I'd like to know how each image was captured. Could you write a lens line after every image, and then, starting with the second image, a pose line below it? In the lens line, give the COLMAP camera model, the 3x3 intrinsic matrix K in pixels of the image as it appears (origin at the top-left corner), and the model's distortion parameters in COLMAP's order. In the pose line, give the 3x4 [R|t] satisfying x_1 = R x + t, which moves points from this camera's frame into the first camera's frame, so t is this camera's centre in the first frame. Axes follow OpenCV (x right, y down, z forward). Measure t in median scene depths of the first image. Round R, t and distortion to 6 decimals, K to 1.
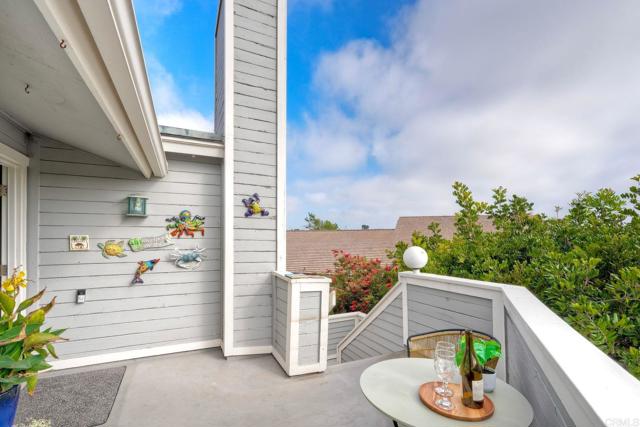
lens RADIAL K [[284.7, 0, 311.6], [0, 284.7, 235.0], [0, 0, 1]] dist [0.002170, 0.002236]
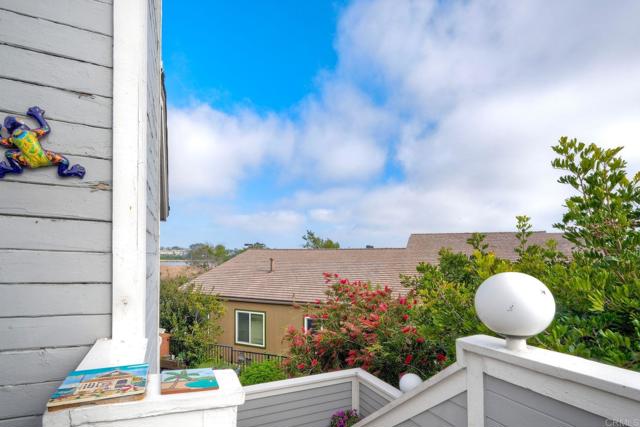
lens RADIAL K [[291.3, 0, 295.7], [0, 291.3, 256.1], [0, 0, 1]] dist [0.001376, -0.000147]
pose [[0.998055, 0.008538, -0.061750, 0.114456], [-0.008474, 0.999963, 0.001303, 0.020295], [0.061759, -0.000778, 0.998091, 0.616451]]
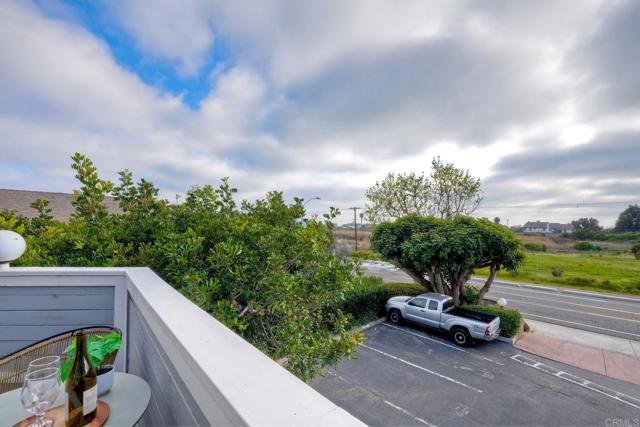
lens RADIAL K [[284.7, 0, 318.6], [0, 284.7, 213.8], [0, 0, 1]] dist [0.002170, 0.002236]
pose [[0.384014, 0.040102, 0.922456, 0.012999], [-0.024822, 0.999144, -0.033103, 0.003939], [-0.922994, -0.010185, 0.384680, 0.019355]]
